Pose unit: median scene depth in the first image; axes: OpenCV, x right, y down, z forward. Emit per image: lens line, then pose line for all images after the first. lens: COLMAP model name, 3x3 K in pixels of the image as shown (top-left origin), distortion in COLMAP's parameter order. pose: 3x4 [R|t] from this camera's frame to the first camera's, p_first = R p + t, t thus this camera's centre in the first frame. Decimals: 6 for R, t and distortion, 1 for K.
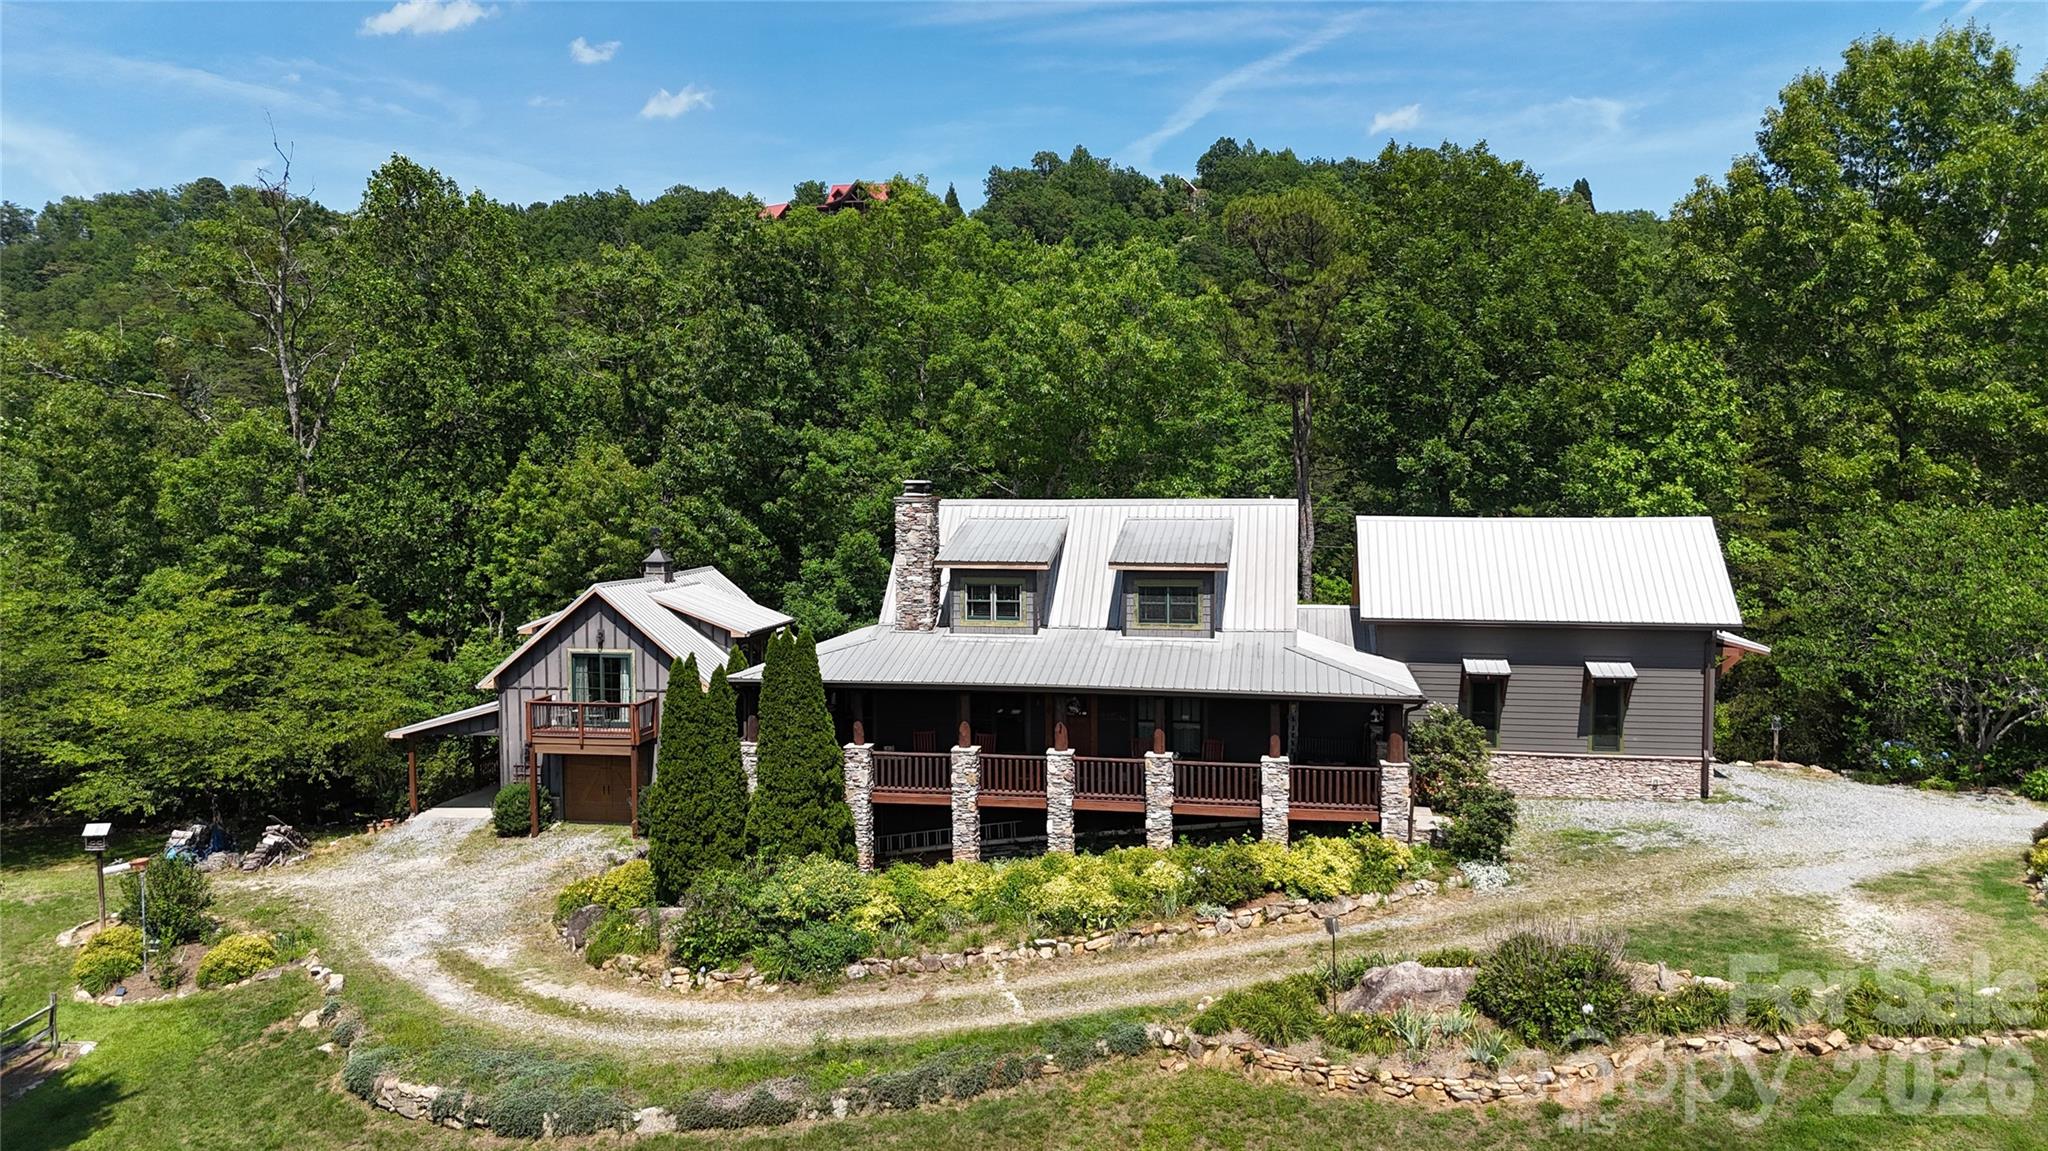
lens RADIAL K [[1529.3, 0, 1030.2], [0, 1529.3, 577.0], [0, 0, 1]] dist [0.065032, -0.002987]
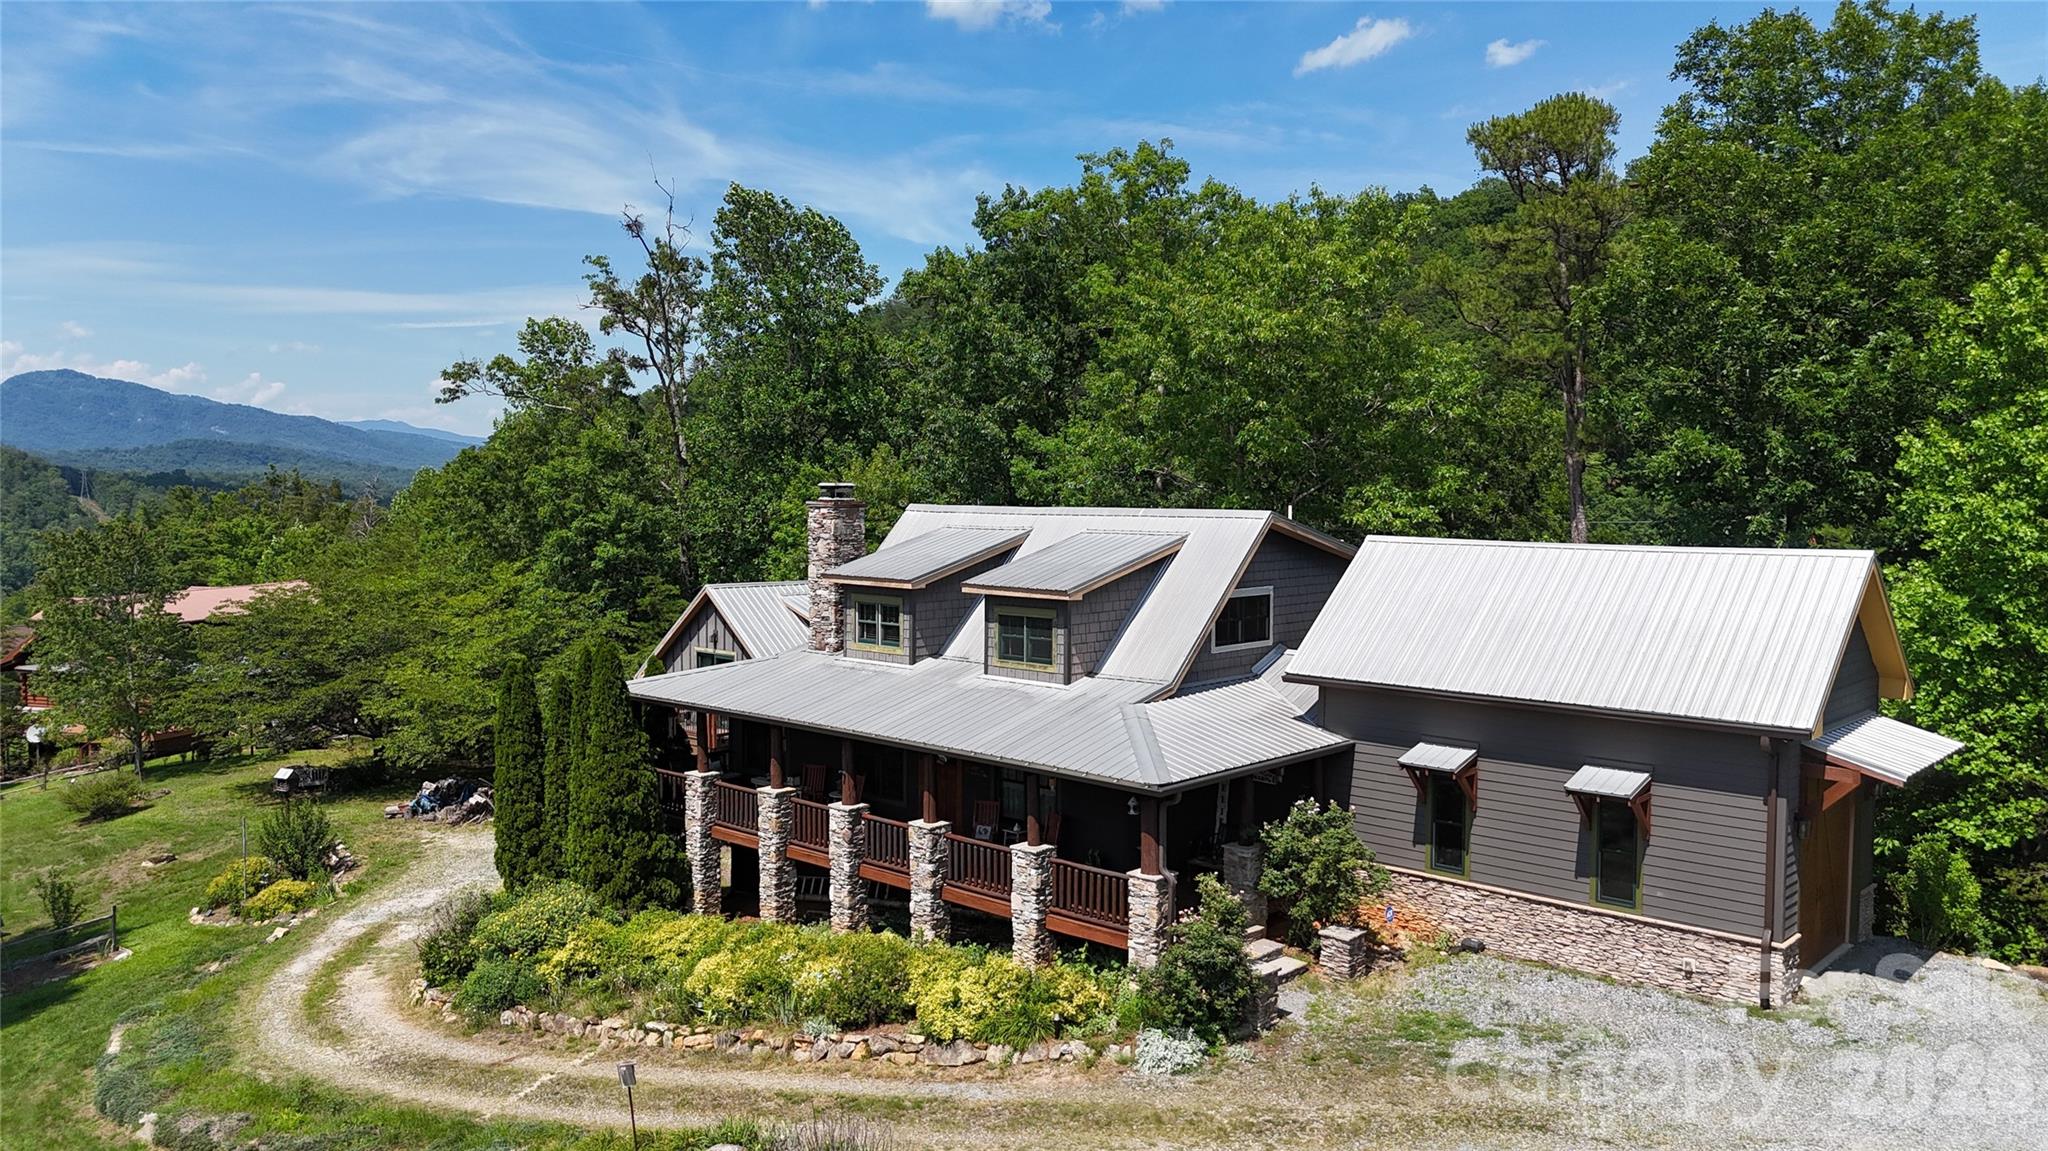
lens RADIAL K [[1529.3, 0, 1018.3], [0, 1529.3, 576.1], [0, 0, 1]] dist [0.065032, -0.002987]
pose [[0.838314, 0.038434, -0.543831, 0.513510], [-0.040392, 0.999149, 0.008348, -0.021258], [0.543689, 0.014968, 0.839153, 0.315888]]
